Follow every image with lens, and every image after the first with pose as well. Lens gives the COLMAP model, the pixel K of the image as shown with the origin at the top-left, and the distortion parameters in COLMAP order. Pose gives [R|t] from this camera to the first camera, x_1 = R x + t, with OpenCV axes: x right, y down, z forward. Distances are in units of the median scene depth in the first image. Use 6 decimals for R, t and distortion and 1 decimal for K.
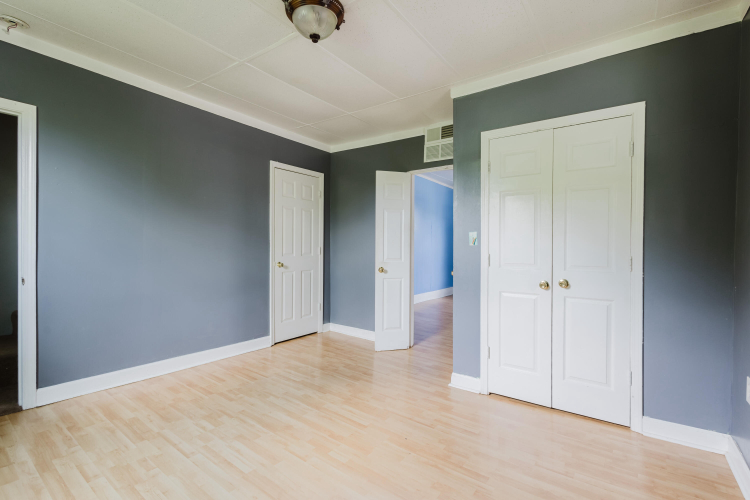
lens RADIAL K [[344.3, 0, 375.8], [0, 344.3, 248.8], [0, 0, 1]] dist [0.008786, -0.000927]
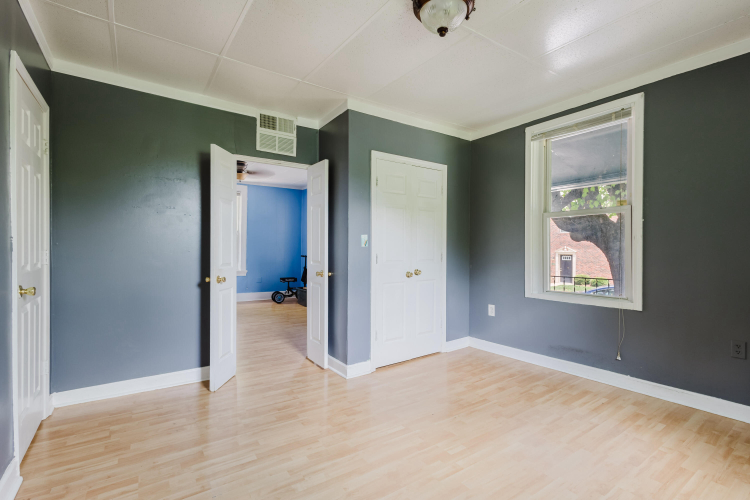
lens RADIAL K [[344.3, 0, 375.8], [0, 344.3, 248.8], [0, 0, 1]] dist [0.008786, -0.000927]
pose [[0.320469, -0.013451, 0.947164, -0.810981], [0.007376, 0.999904, 0.011705, -0.016010], [-0.947230, 0.003235, 0.320537, 0.617031]]
